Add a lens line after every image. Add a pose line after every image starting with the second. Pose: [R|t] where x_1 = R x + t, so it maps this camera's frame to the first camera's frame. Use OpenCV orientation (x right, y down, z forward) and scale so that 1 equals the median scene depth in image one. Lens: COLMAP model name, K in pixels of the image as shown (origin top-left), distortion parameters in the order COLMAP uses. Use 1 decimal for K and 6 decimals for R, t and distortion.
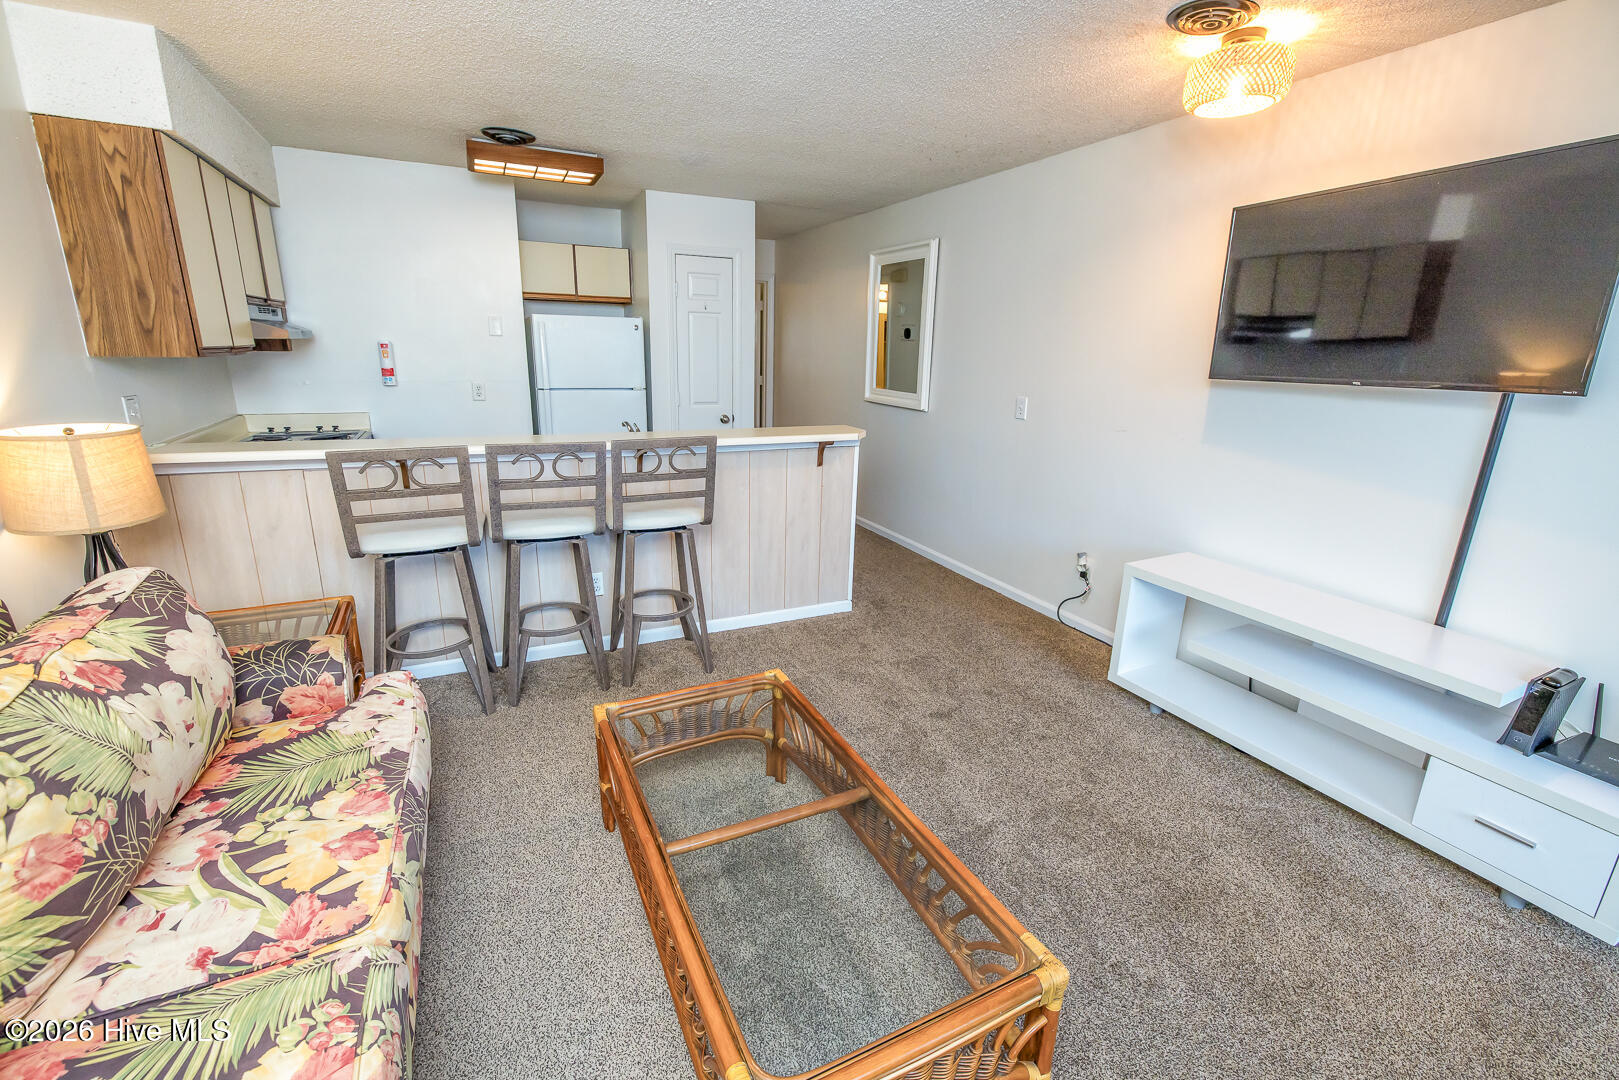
lens RADIAL K [[688.1, 0, 812.3], [0, 688.1, 528.6], [0, 0, 1]] dist [-0.001038, -0.000323]
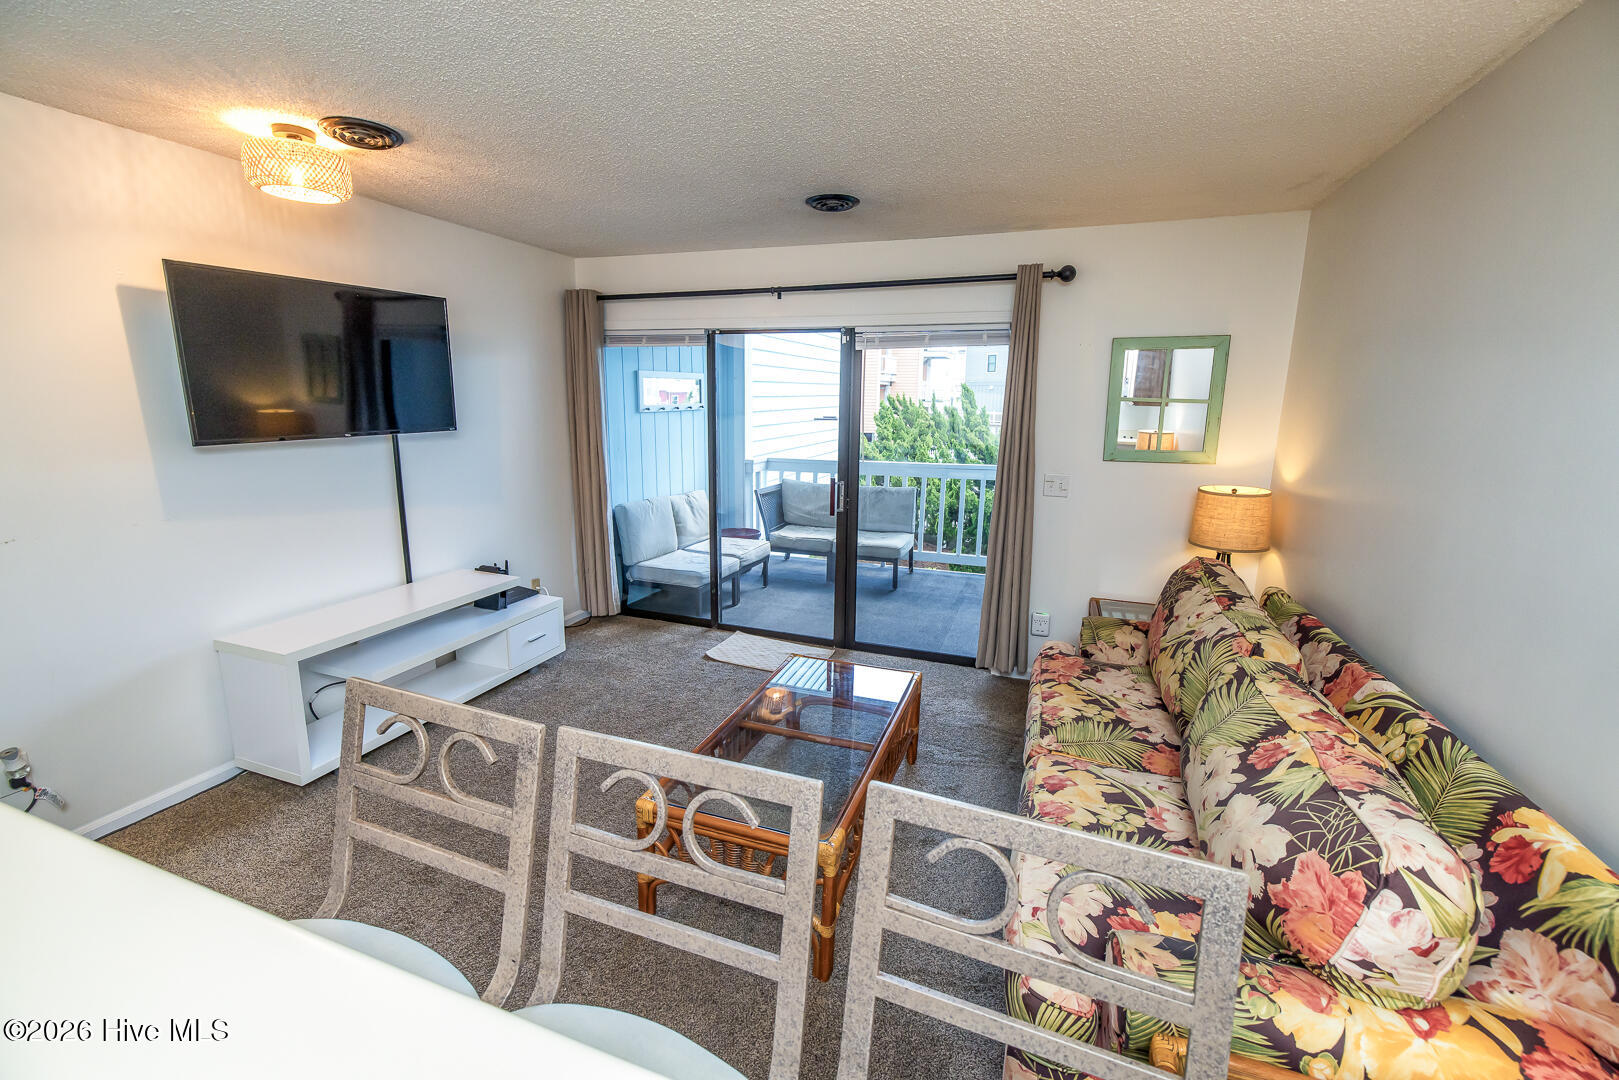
lens RADIAL K [[673.7, 0, 804.6], [0, 673.7, 531.2], [0, 0, 1]] dist [-0.001636, -0.000059]
pose [[-0.687715, -0.175668, 0.704407, -1.097147], [0.161394, 0.909007, 0.384262, -0.596928], [-0.707813, 0.377950, -0.596786, 1.842486]]
